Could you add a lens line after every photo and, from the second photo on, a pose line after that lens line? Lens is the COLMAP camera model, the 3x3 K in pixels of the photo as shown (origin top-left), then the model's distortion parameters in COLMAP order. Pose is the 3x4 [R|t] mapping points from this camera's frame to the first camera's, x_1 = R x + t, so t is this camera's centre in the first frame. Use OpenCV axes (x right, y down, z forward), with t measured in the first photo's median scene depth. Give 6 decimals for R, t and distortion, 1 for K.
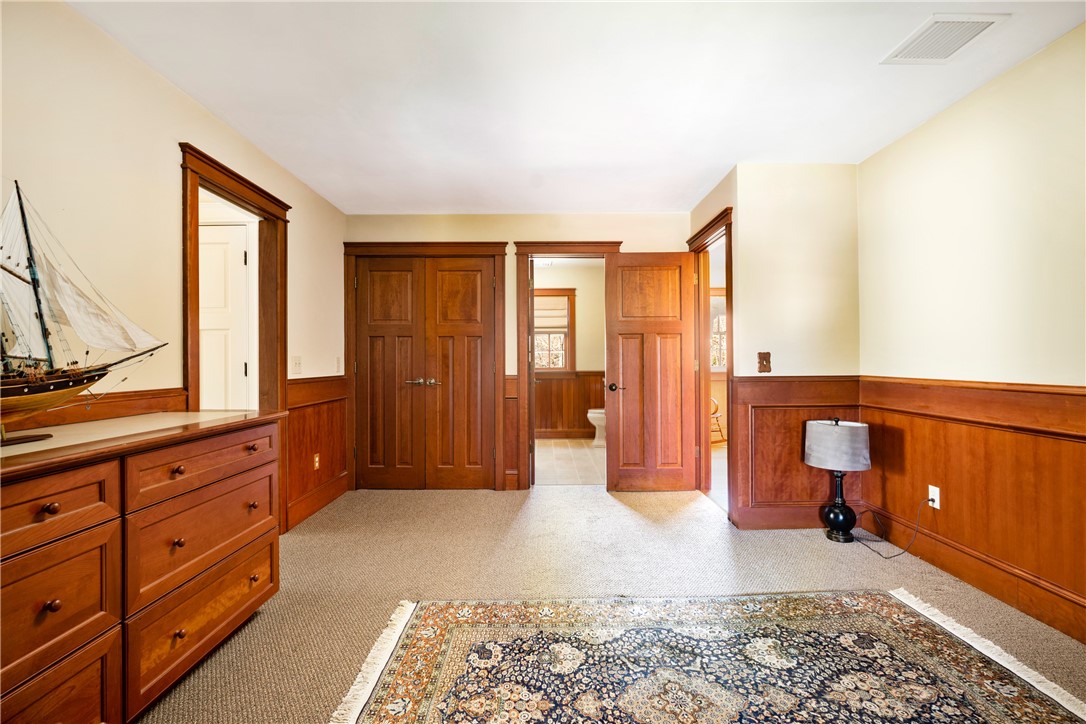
lens RADIAL K [[506.8, 0, 543.0], [0, 506.8, 362.0], [0, 0, 1]] dist [0.000278, 0.000039]
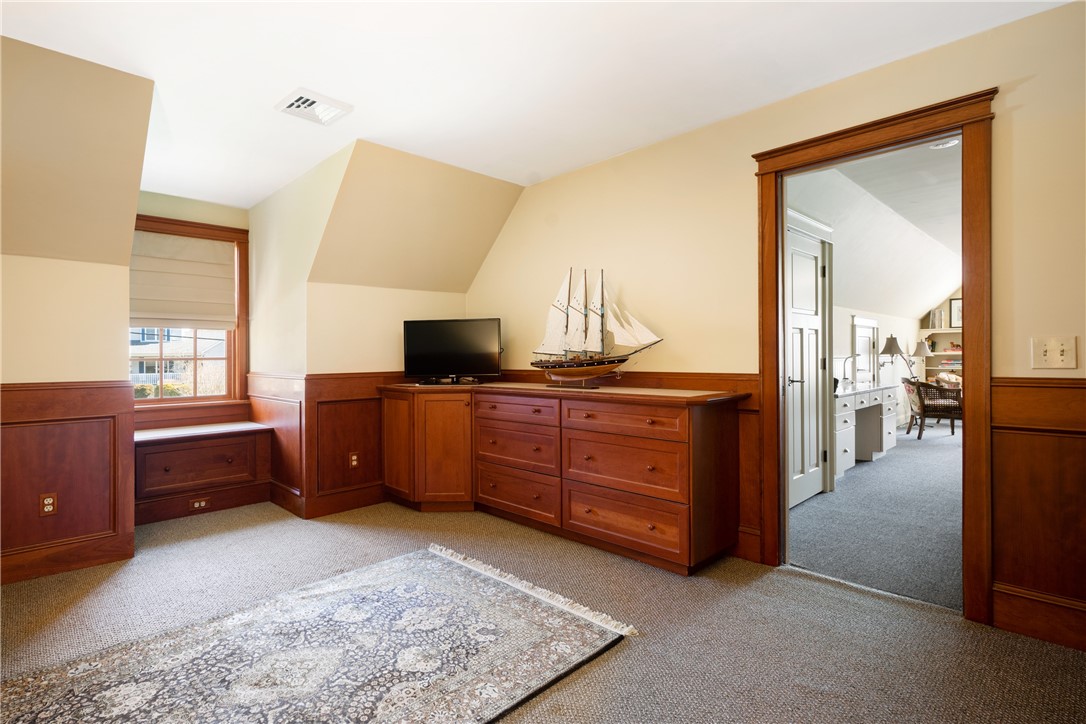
lens RADIAL K [[557.1, 0, 543.0], [0, 557.1, 362.0], [0, 0, 1]] dist [-0.002114, -0.000112]
pose [[-0.725078, 0.018760, -0.688411, 0.628067], [0.012238, 0.999822, 0.014357, 0.001199], [0.688558, 0.001985, -0.725179, 2.062933]]
